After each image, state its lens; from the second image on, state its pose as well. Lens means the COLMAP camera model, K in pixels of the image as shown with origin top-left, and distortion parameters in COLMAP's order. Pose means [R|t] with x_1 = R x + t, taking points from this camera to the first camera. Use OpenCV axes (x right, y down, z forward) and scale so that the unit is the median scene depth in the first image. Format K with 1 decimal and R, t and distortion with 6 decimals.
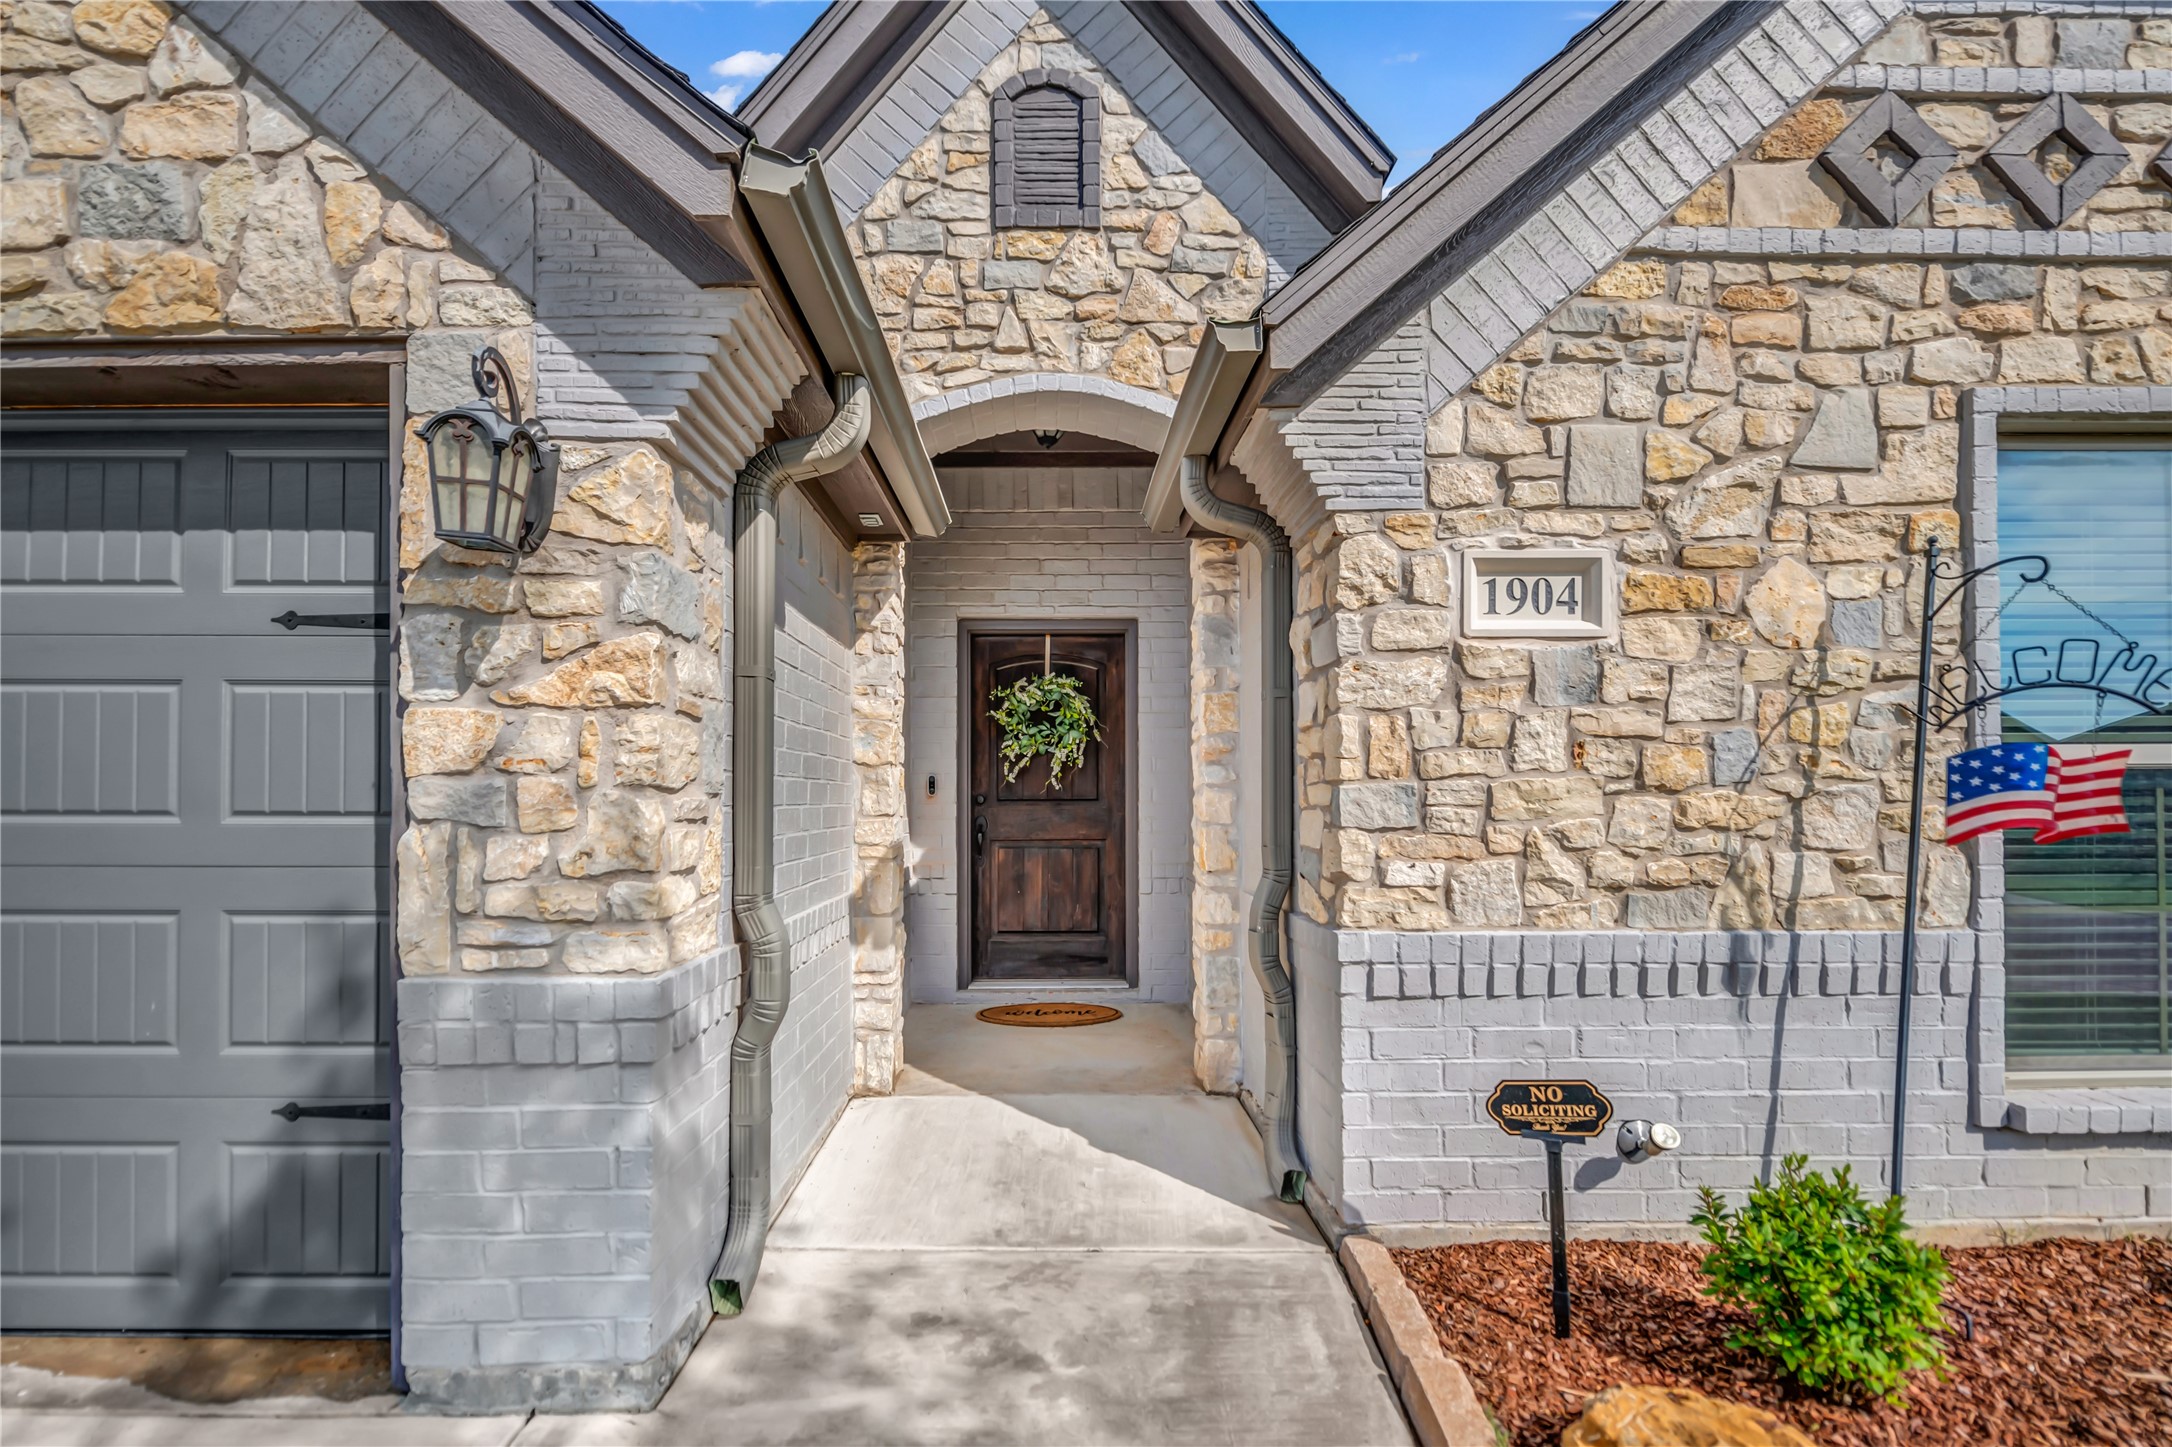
lens RADIAL K [[979.0, 0, 1053.6], [0, 979.0, 786.1], [0, 0, 1]] dist [-0.002863, -0.003611]
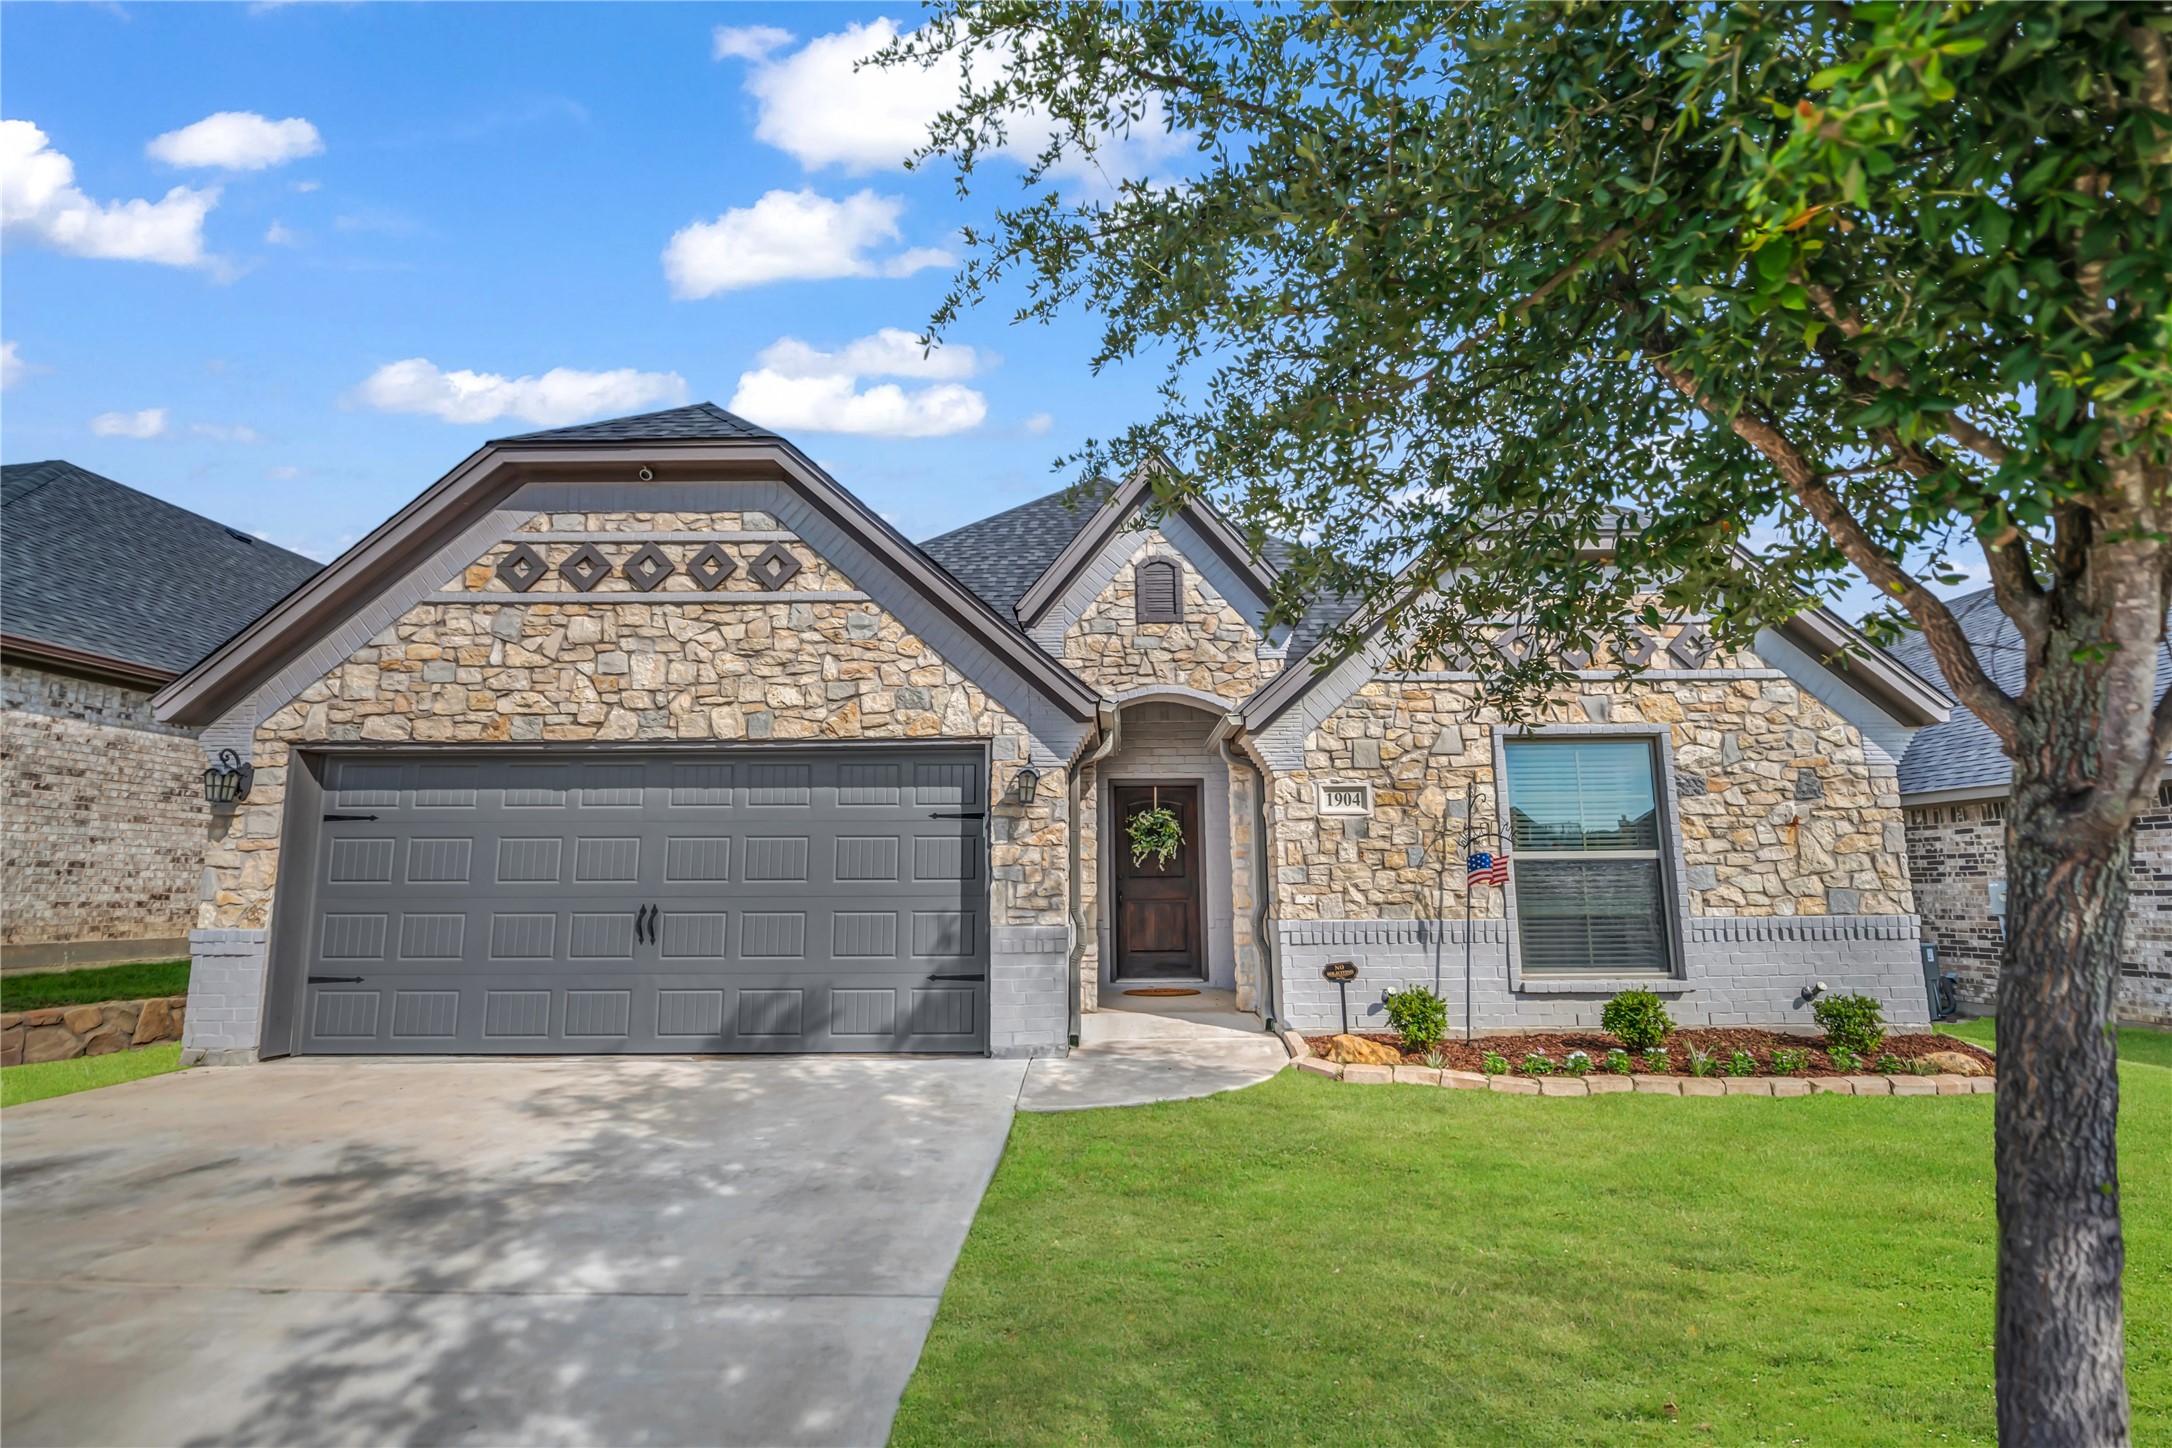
lens RADIAL K [[979.0, 0, 1092.3], [0, 979.0, 680.9], [0, 0, 1]] dist [-0.002863, -0.003611]
pose [[0.999585, -0.009336, -0.027257, -0.160384], [0.003944, 0.981476, -0.191544, 0.009253], [0.028541, 0.191357, 0.981105, -1.889266]]
